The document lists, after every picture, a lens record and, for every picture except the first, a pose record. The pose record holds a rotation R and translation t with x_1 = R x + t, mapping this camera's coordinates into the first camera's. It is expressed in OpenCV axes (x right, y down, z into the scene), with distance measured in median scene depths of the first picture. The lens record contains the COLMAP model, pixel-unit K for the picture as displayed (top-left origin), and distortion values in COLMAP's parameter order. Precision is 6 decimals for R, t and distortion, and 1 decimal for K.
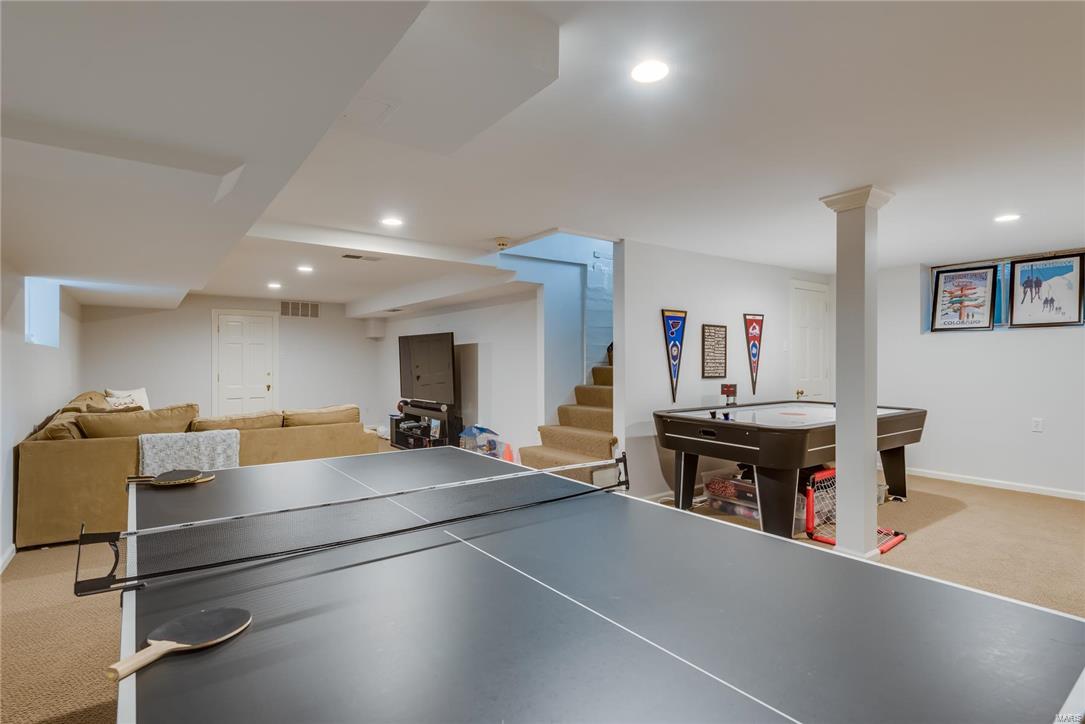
lens RADIAL K [[538.4, 0, 541.6], [0, 538.4, 364.7], [0, 0, 1]] dist [0.015557, 0.000042]
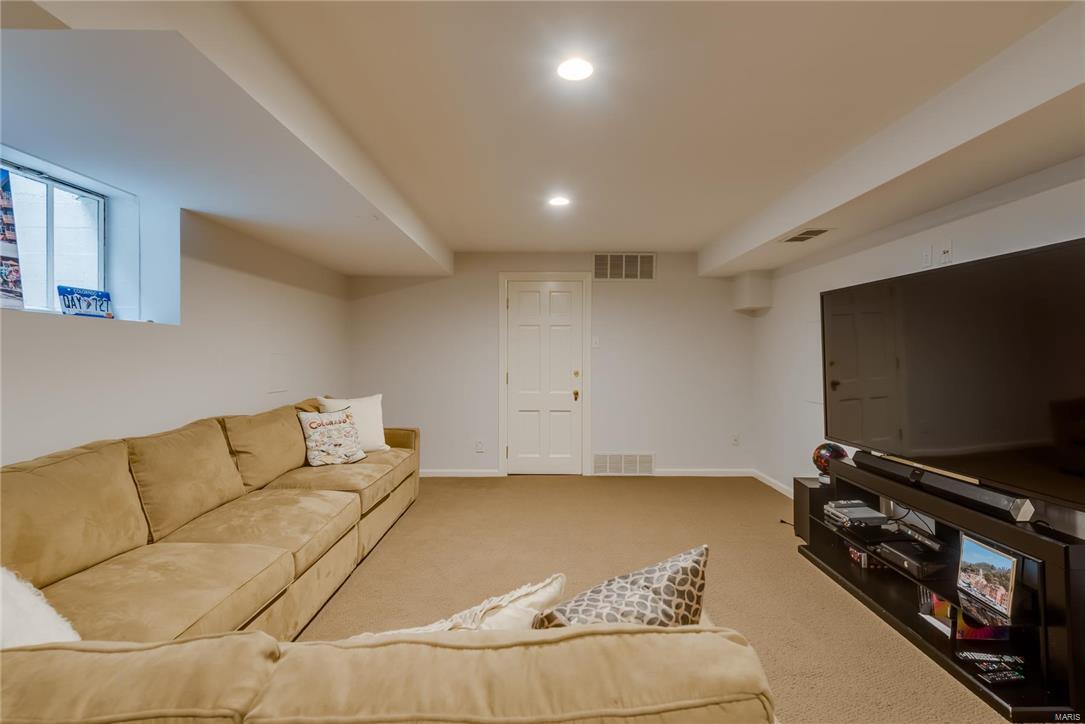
lens RADIAL K [[538.4, 0, 542.5], [0, 538.4, 359.6], [0, 0, 1]] dist [0.015557, 0.000042]
pose [[0.806501, 0.006472, -0.591197, -0.170742], [-0.006817, 0.999975, 0.001647, 0.000215], [0.591193, 0.002702, 0.806525, 0.478687]]
